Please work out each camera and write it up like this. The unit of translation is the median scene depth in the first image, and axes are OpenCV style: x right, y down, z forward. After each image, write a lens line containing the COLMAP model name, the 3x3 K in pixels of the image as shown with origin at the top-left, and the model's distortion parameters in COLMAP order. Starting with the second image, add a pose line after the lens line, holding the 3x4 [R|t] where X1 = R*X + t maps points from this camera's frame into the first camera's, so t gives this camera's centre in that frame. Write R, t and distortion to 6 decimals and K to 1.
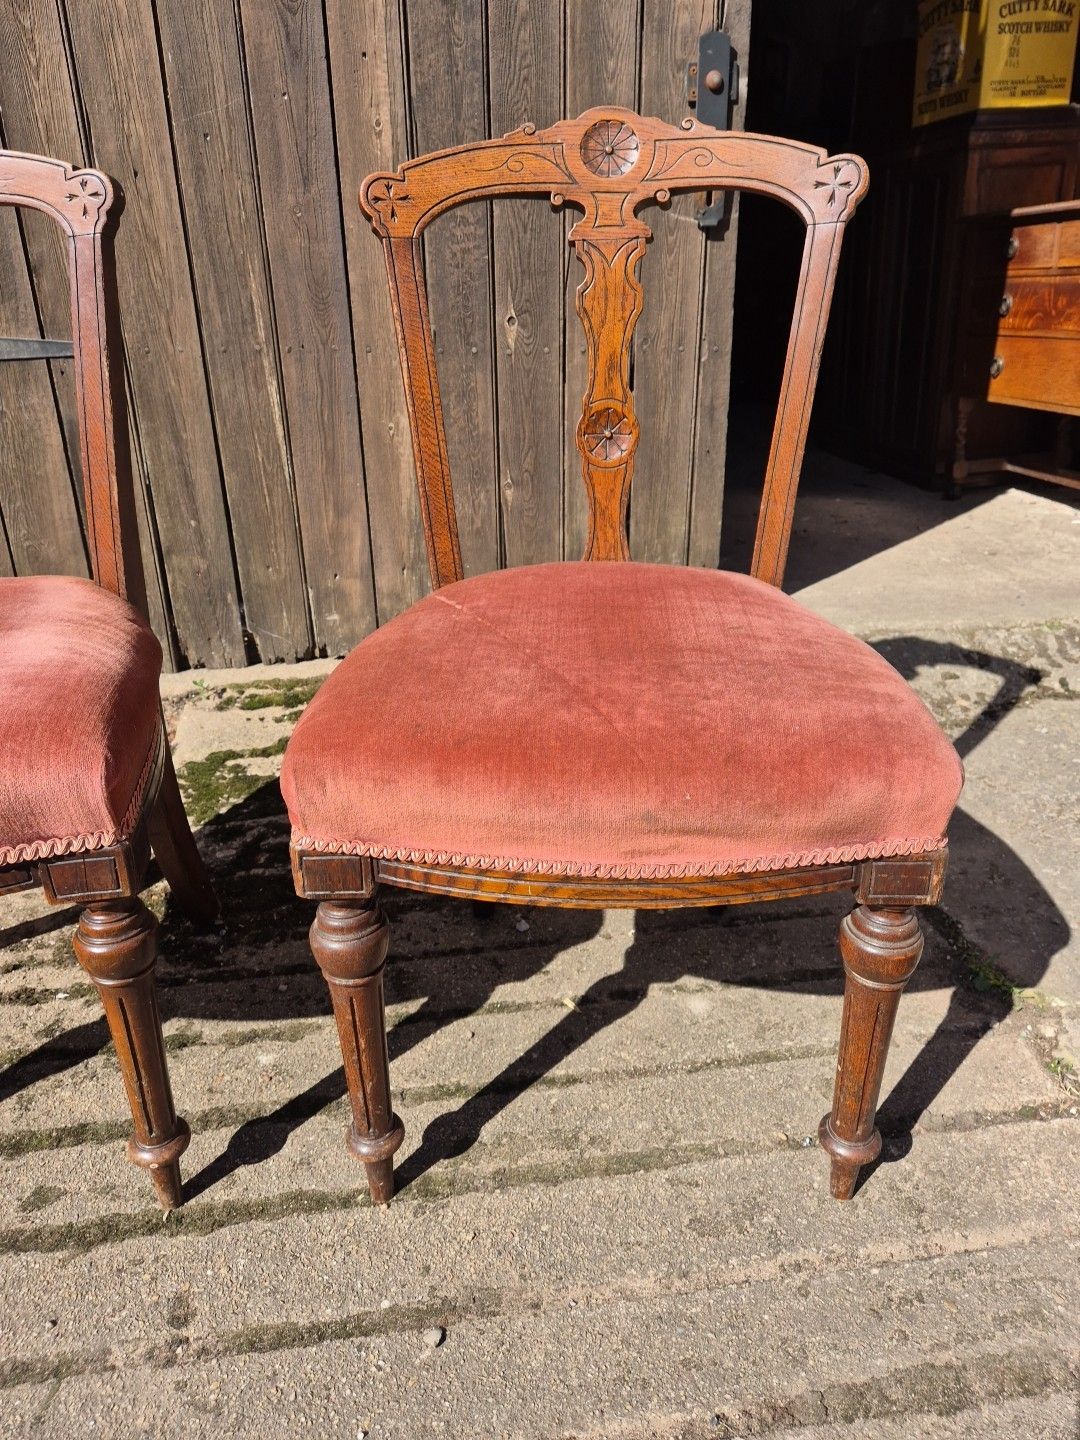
lens RADIAL K [[971.0, 0, 556.7], [0, 971.0, 711.8], [0, 0, 1]] dist [0.062330, -0.061300]
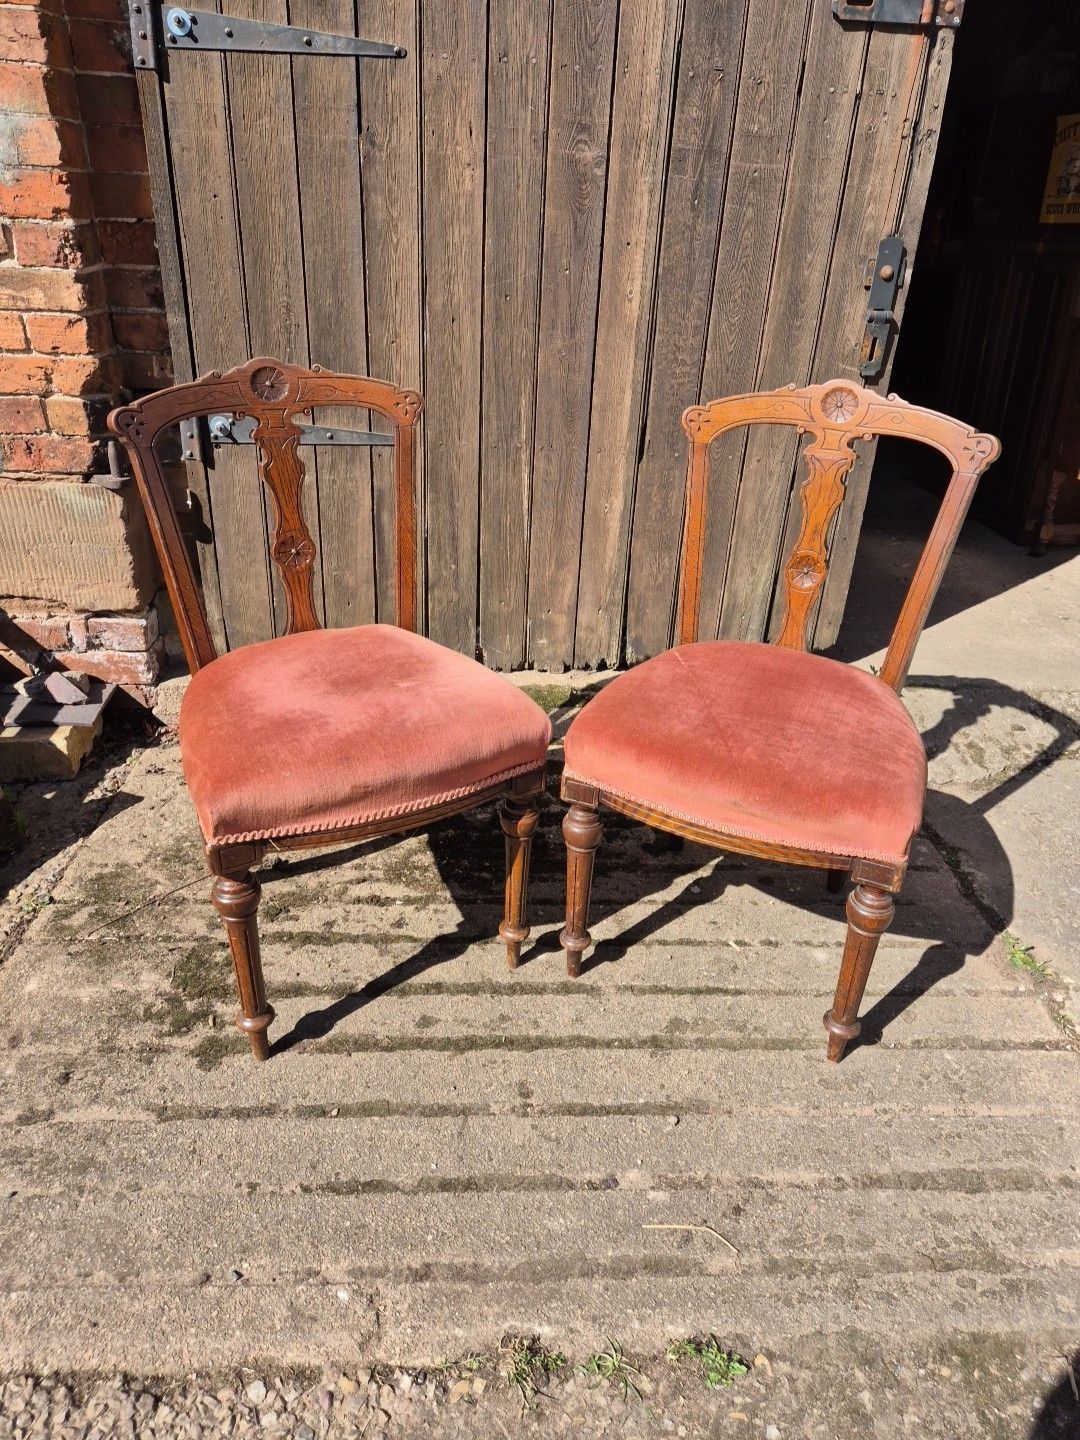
lens RADIAL K [[971.0, 0, 545.9], [0, 971.0, 712.9], [0, 0, 1]] dist [0.062330, -0.061300]
pose [[0.993884, 0.093205, -0.059224, -0.163411], [-0.090215, 0.994600, 0.051298, -0.080760], [0.063686, -0.045641, 0.996926, -0.375512]]
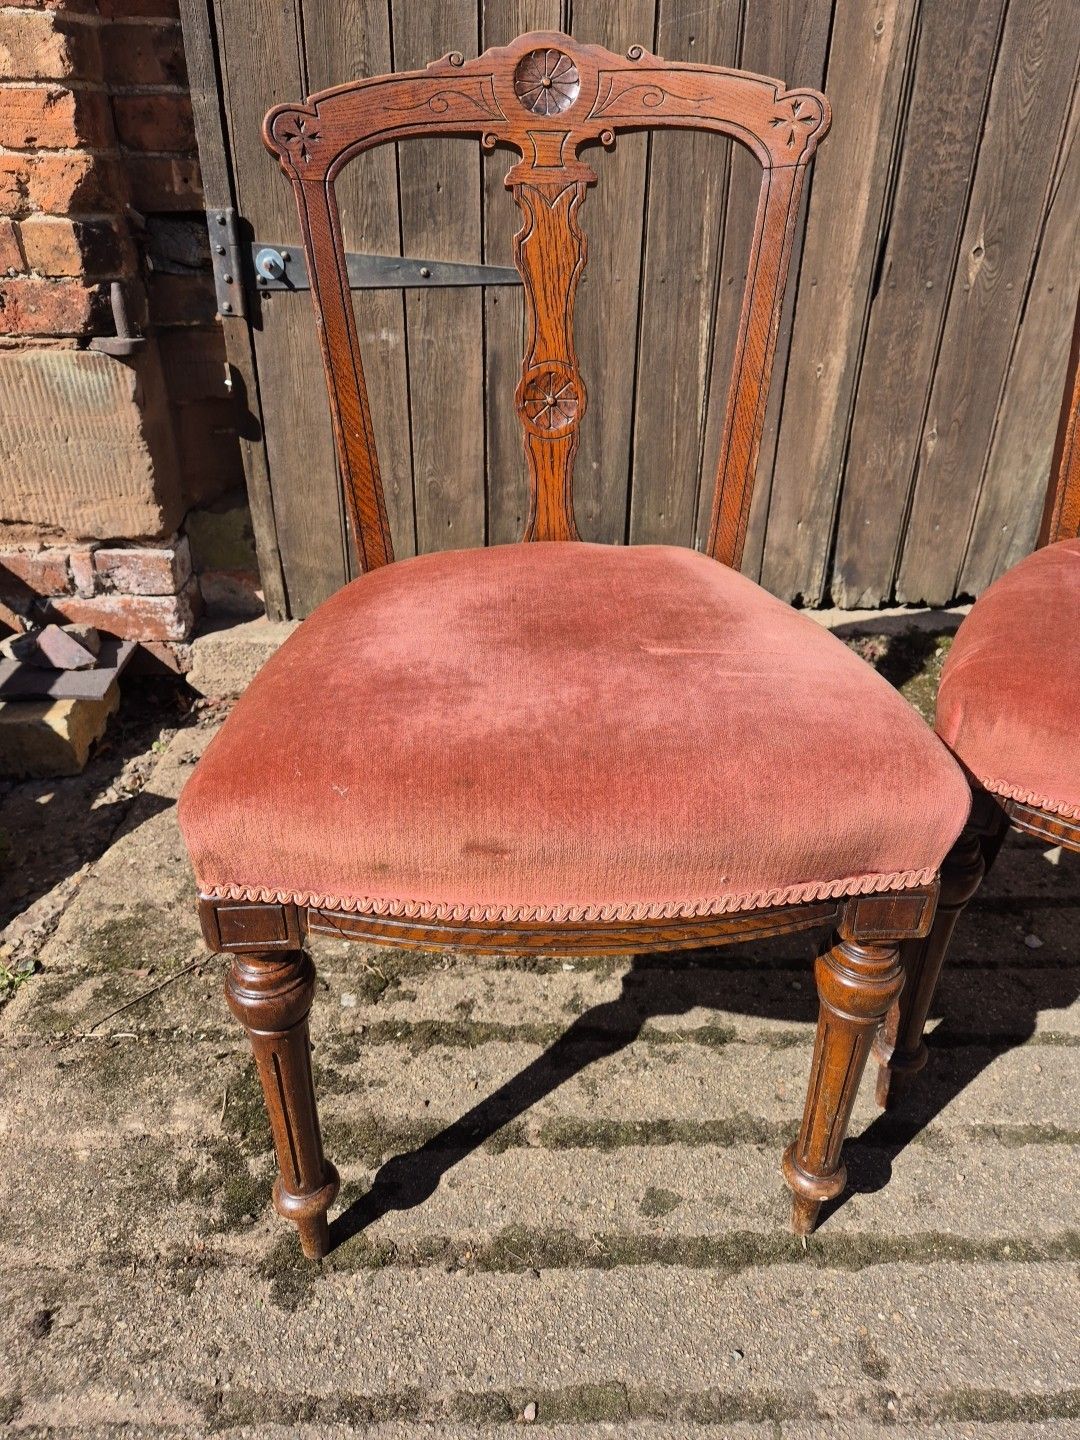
lens RADIAL K [[971.0, 0, 532.8], [0, 971.0, 700.5], [0, 0, 1]] dist [0.062330, -0.061300]
pose [[0.991419, 0.076497, -0.106004, -0.349986], [-0.068716, 0.994797, 0.075214, -0.035400], [0.111206, -0.067284, 0.991517, 0.039743]]
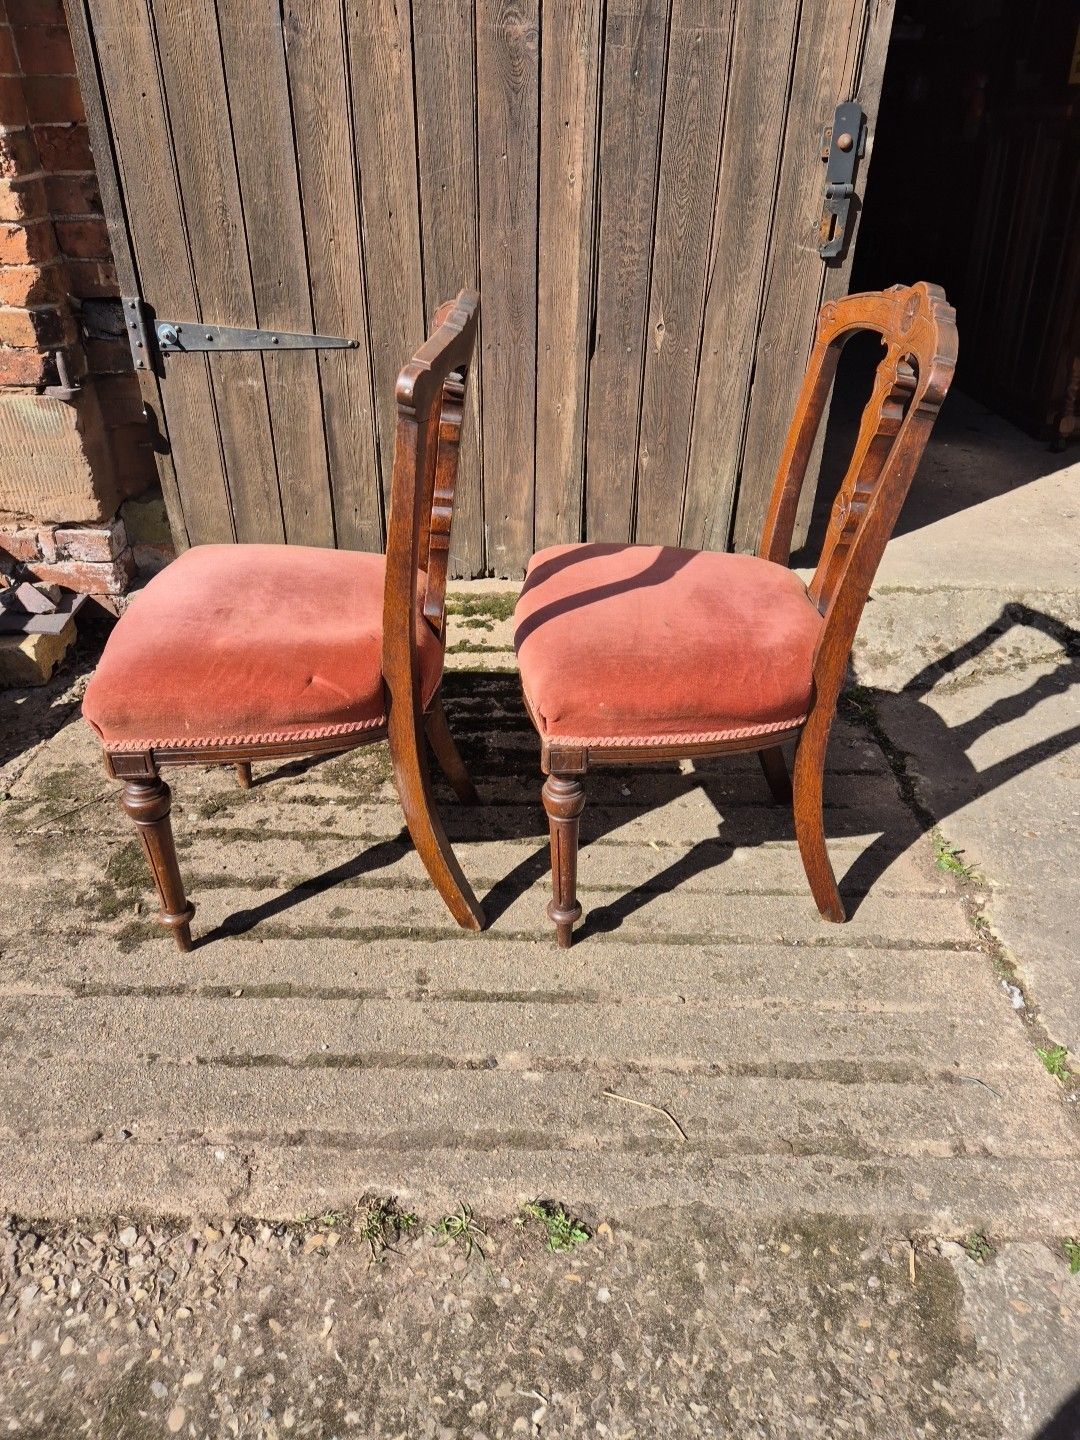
lens RADIAL K [[971.0, 0, 526.5], [0, 971.0, 705.6], [0, 0, 1]] dist [0.062330, -0.061300]
pose [[0.986194, 0.096421, -0.134624, 0.000692], [-0.078542, 0.988089, 0.132333, -0.074558], [0.145780, -0.119933, 0.982020, -0.363530]]
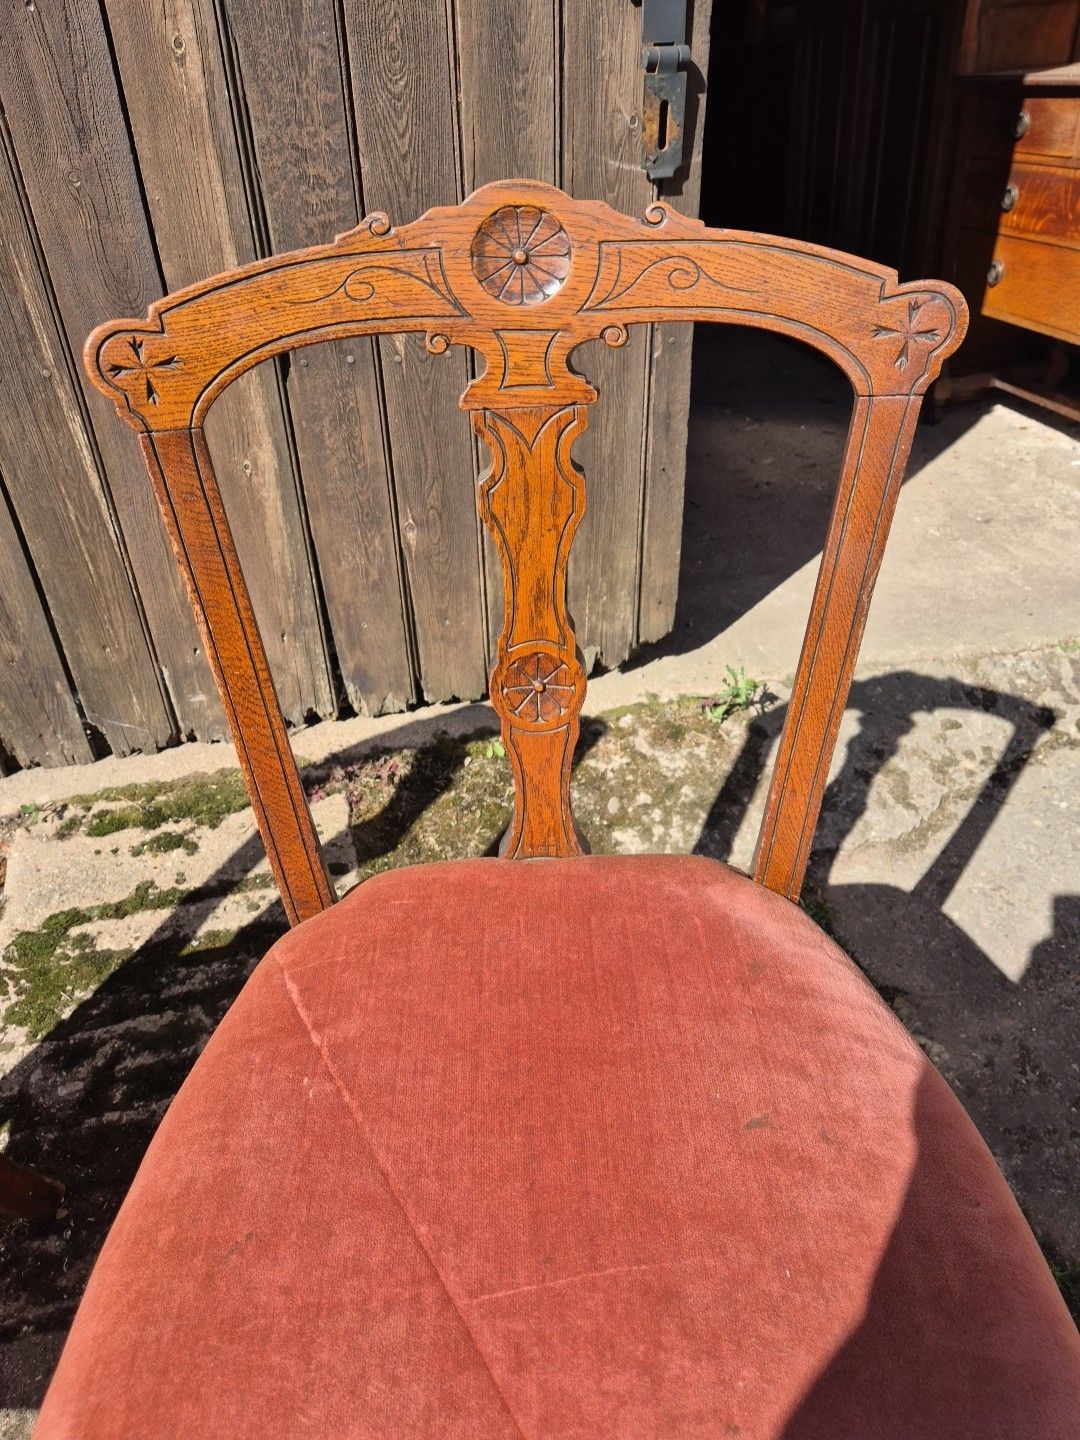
lens RADIAL K [[971.0, 0, 549.4], [0, 971.0, 723.2], [0, 0, 1]] dist [0.062330, -0.061300]
pose [[0.997591, -0.047595, 0.050474, 0.016999], [0.037797, 0.982963, 0.179874, -0.248120], [-0.058176, -0.177533, 0.982394, 0.234299]]
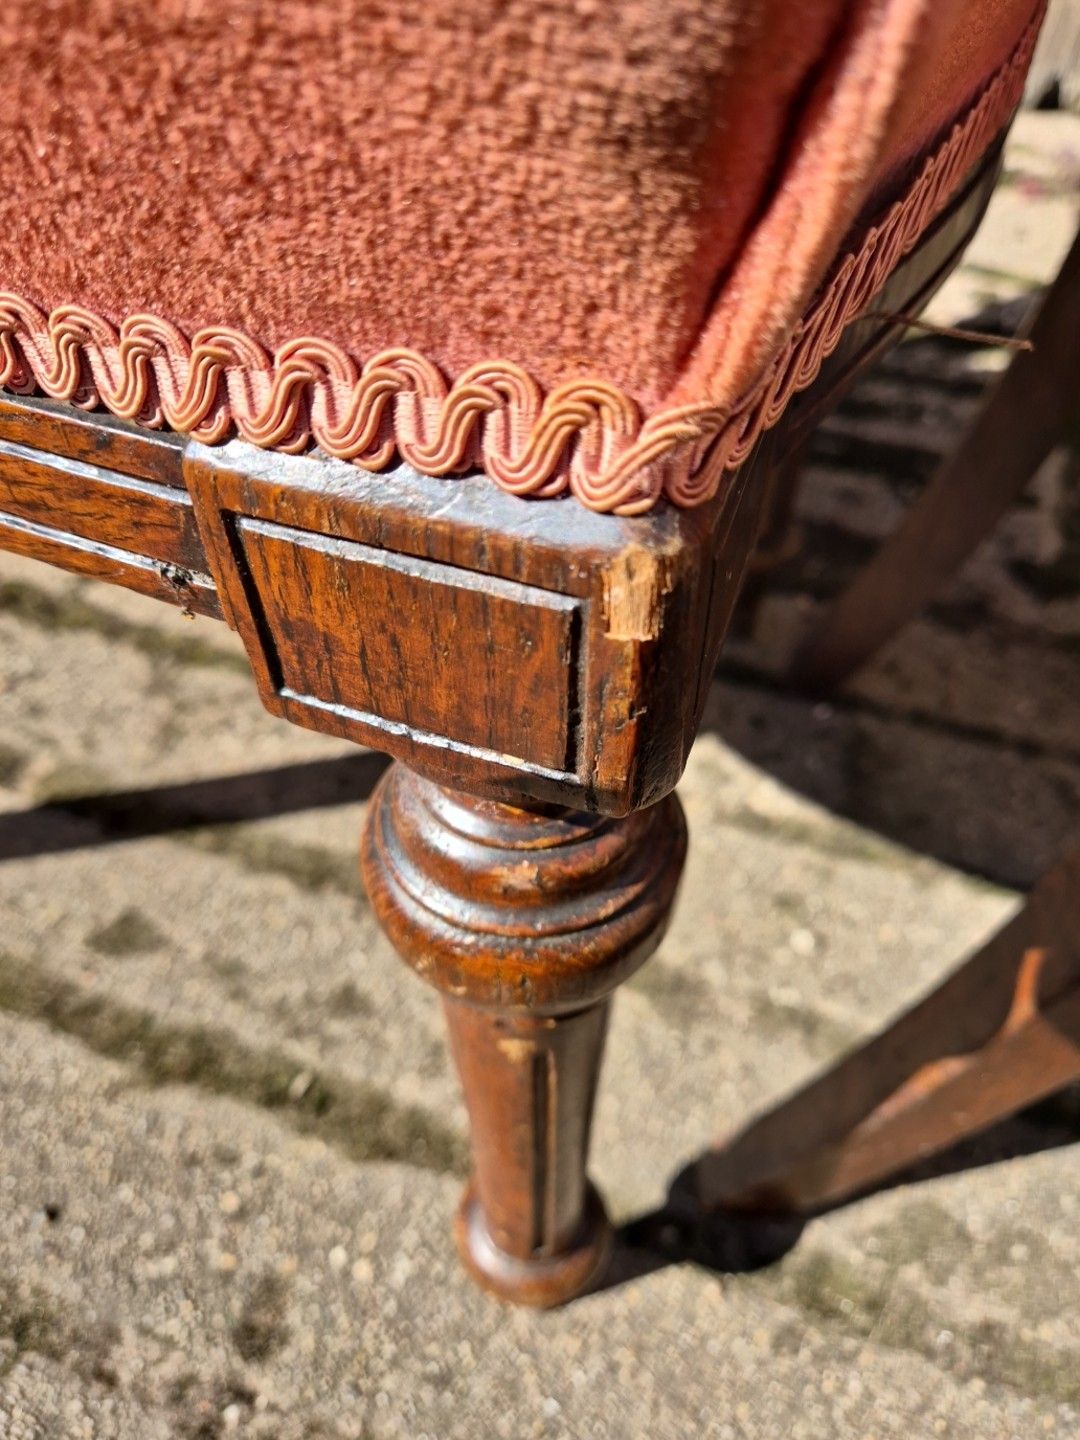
lens RADIAL K [[1087.4, 0, 548.9], [0, 1087.4, 720.8], [0, 0, 1]] dist [-0.021439, -0.004167]
pose [[0.885811, 0.359255, -0.293726, -0.112979], [-0.223005, 0.884646, 0.409477, 0.058125], [0.406950, -0.297216, 0.863744, 0.373198]]
